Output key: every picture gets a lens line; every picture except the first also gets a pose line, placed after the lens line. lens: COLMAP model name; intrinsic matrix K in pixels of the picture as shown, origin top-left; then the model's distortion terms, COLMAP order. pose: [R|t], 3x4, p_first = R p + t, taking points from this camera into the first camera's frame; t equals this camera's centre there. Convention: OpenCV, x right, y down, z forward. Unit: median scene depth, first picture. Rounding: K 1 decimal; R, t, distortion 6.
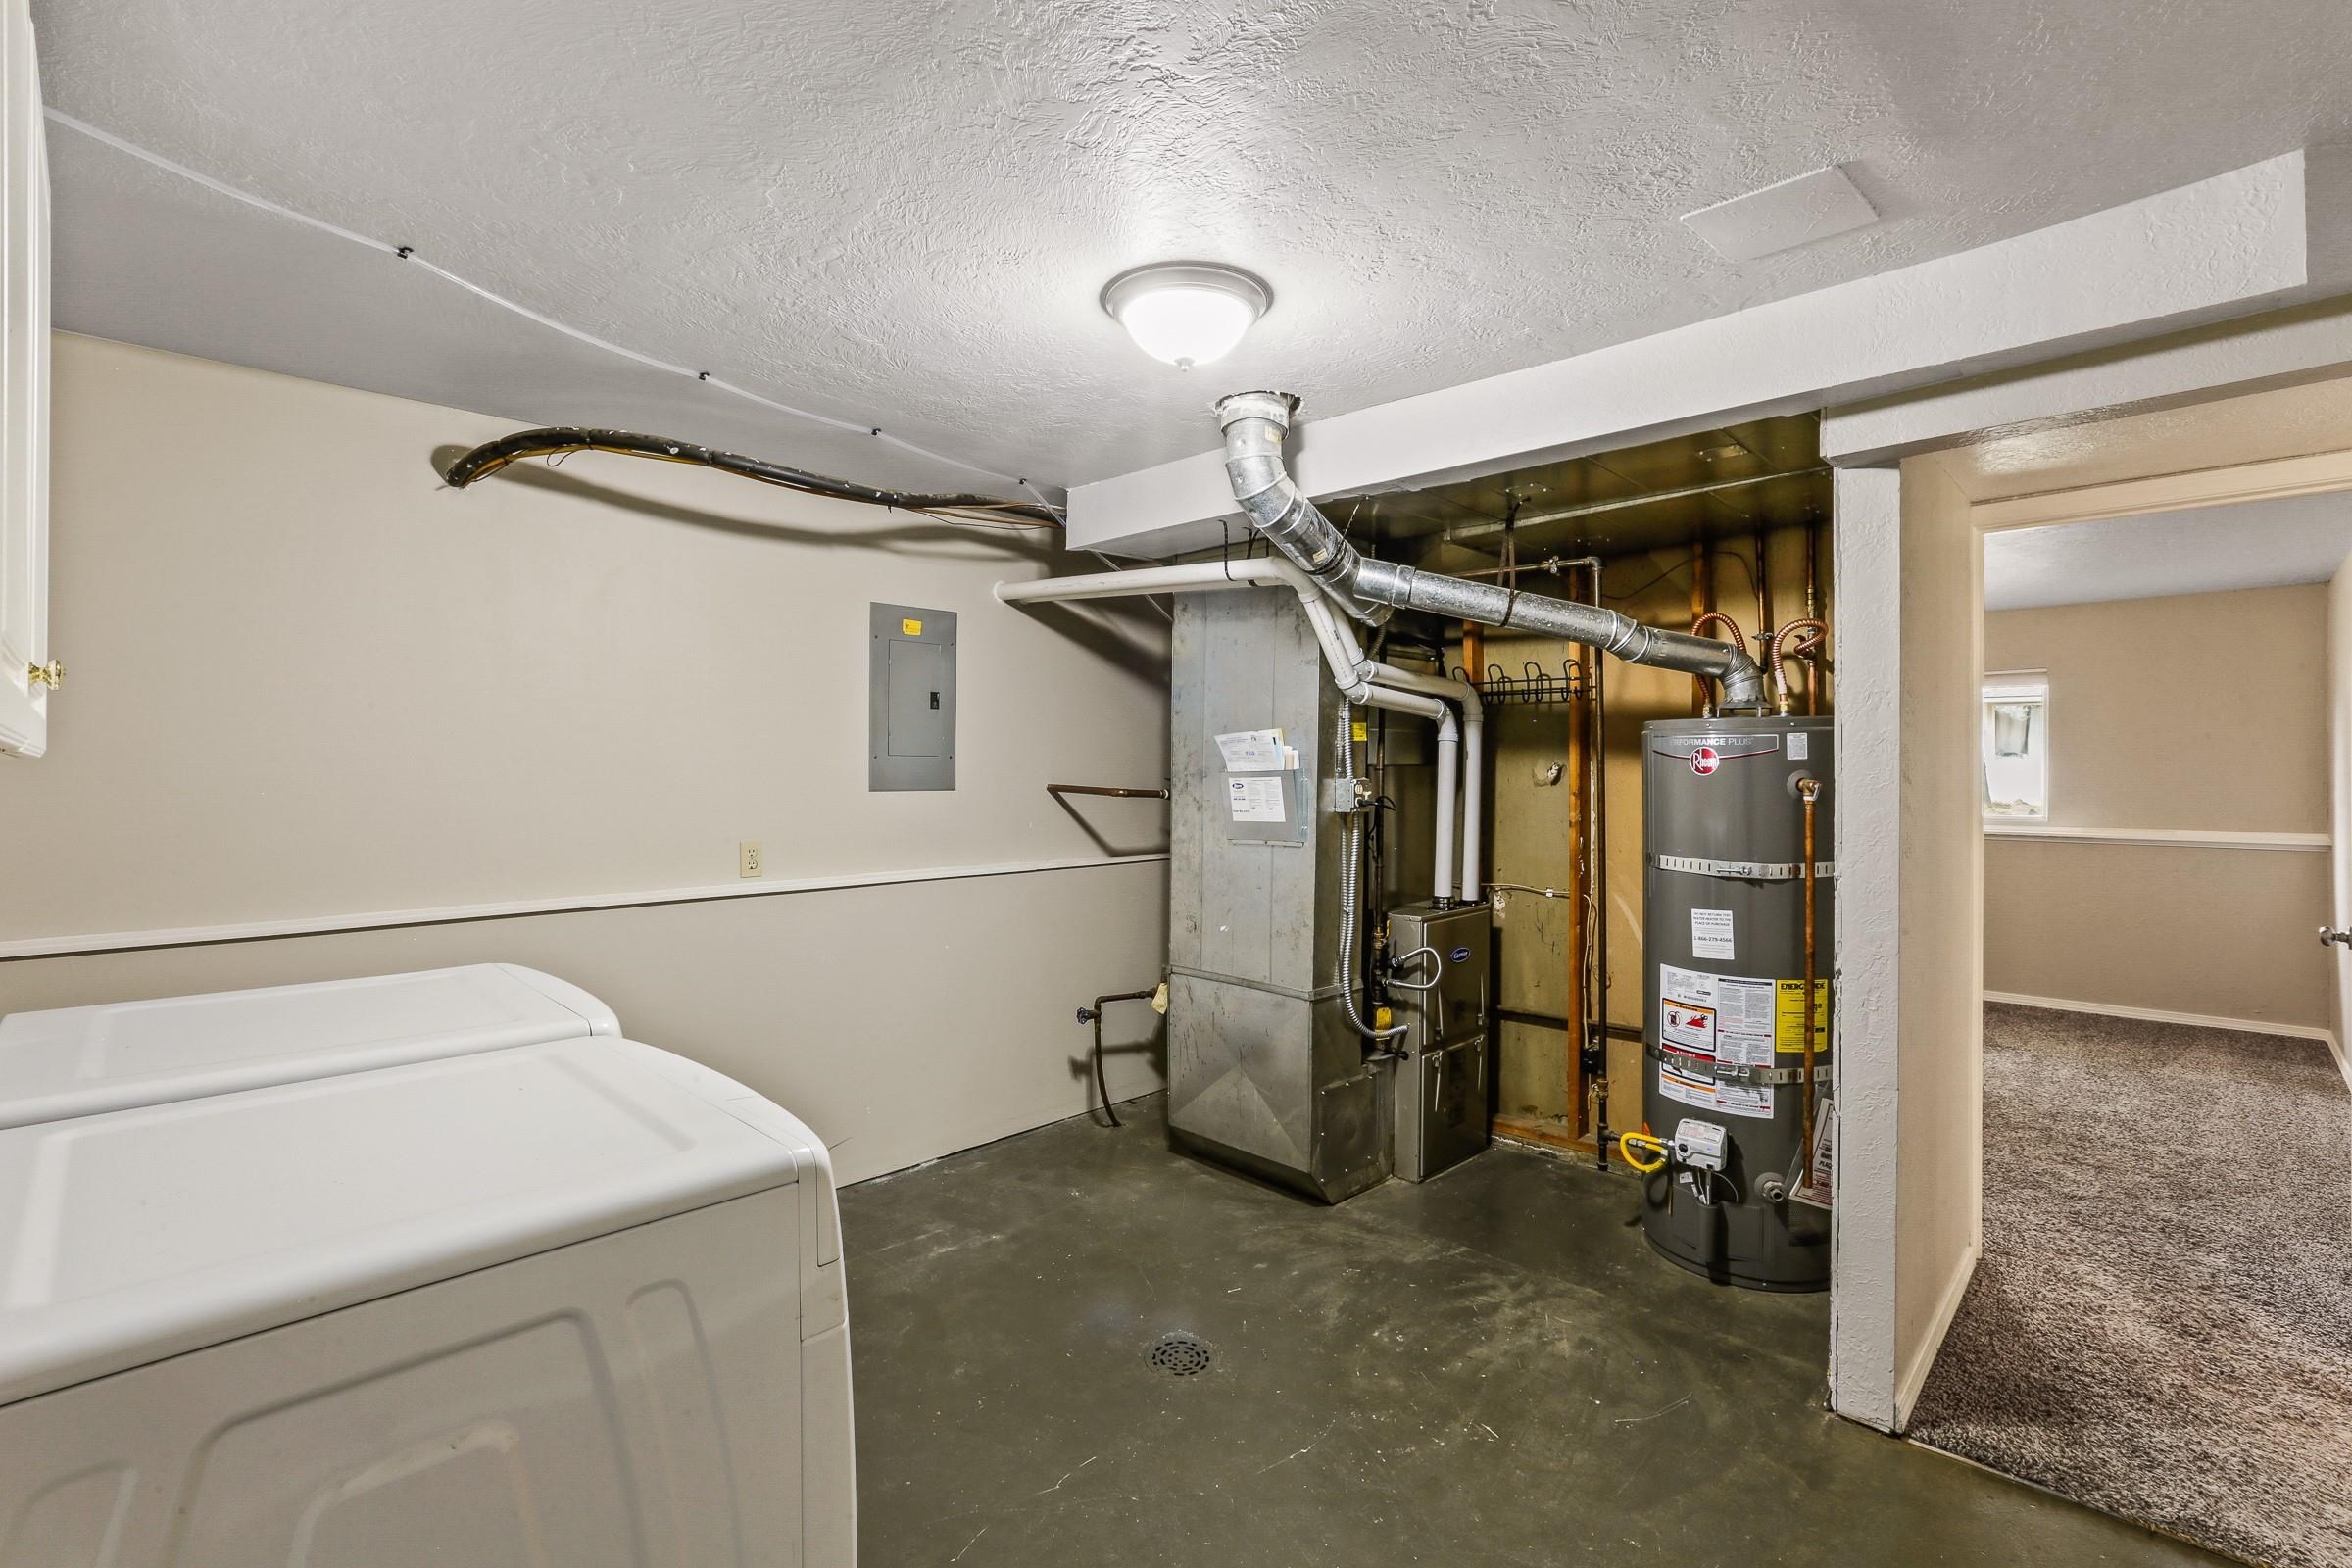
lens RADIAL K [[1074.8, 0, 1171.1], [0, 1074.8, 789.6], [0, 0, 1]] dist [-0.017963, 0.007817]
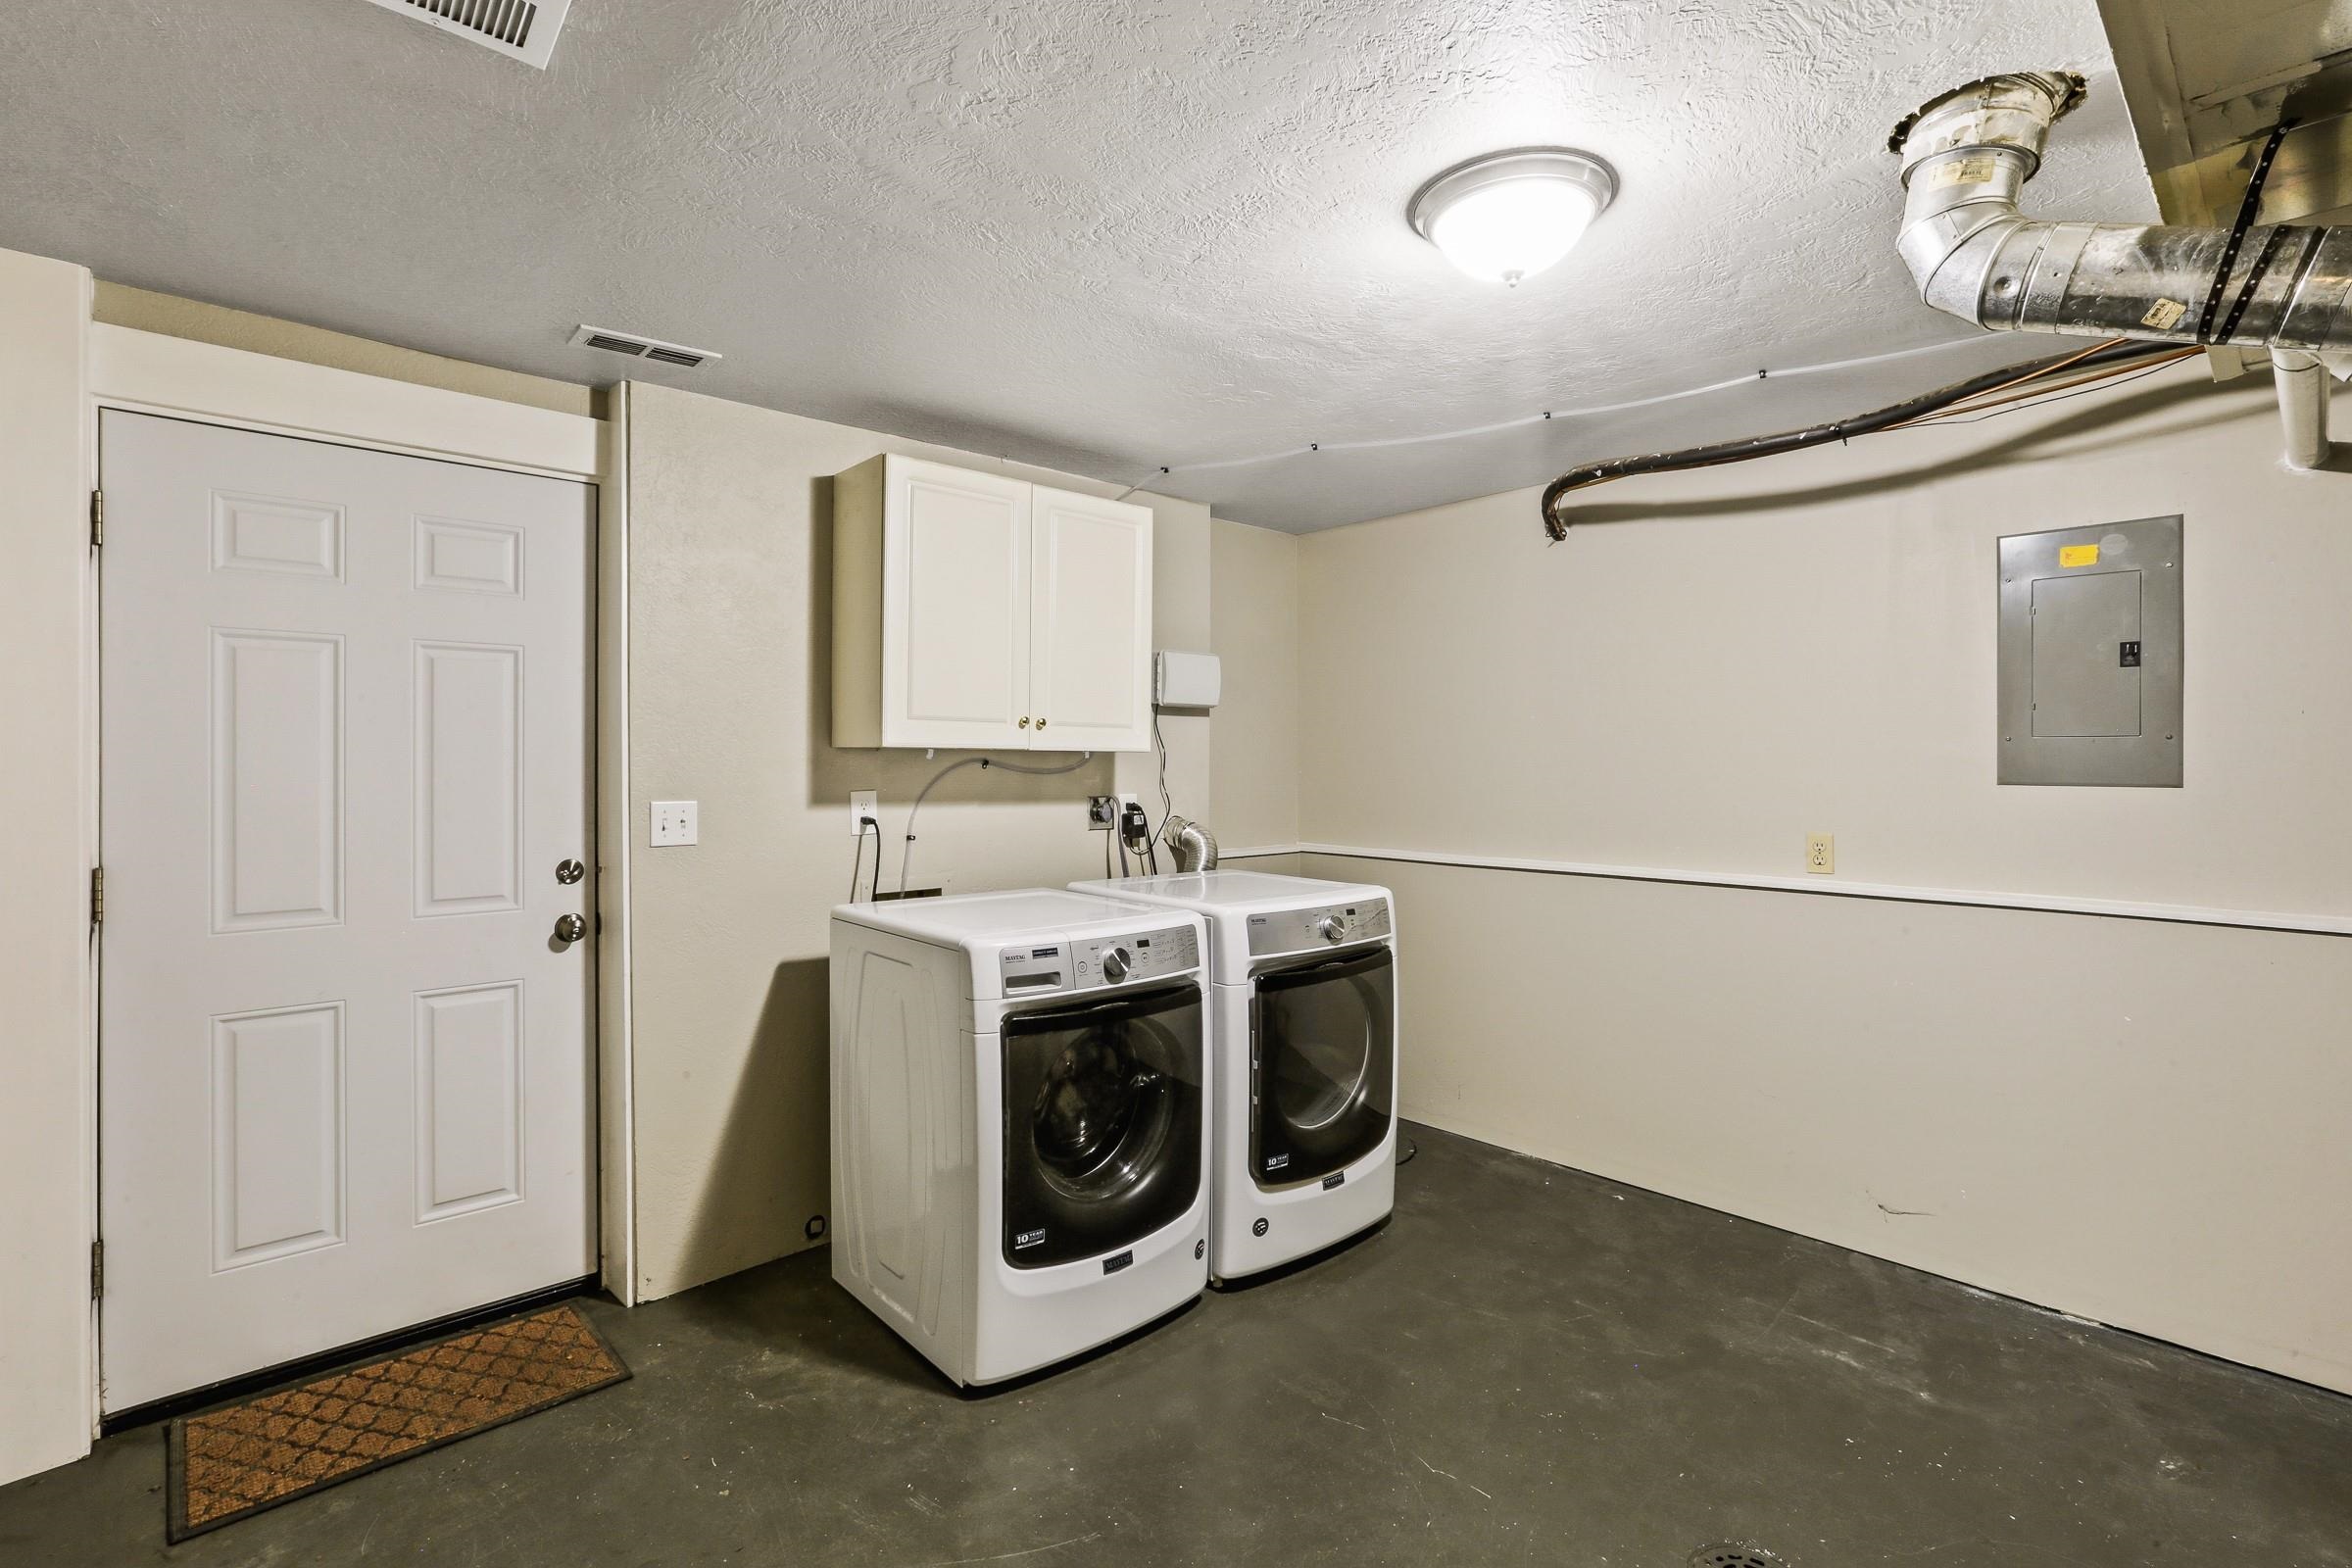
lens RADIAL K [[1074.8, 0, 1172.4], [0, 1074.8, 764.4], [0, 0, 1]] dist [-0.017963, 0.007817]
pose [[-0.062342, 0.003056, -0.998050, 0.530929], [-0.019127, 0.999808, 0.004256, -0.005029], [0.997872, 0.019355, -0.062272, 0.473010]]
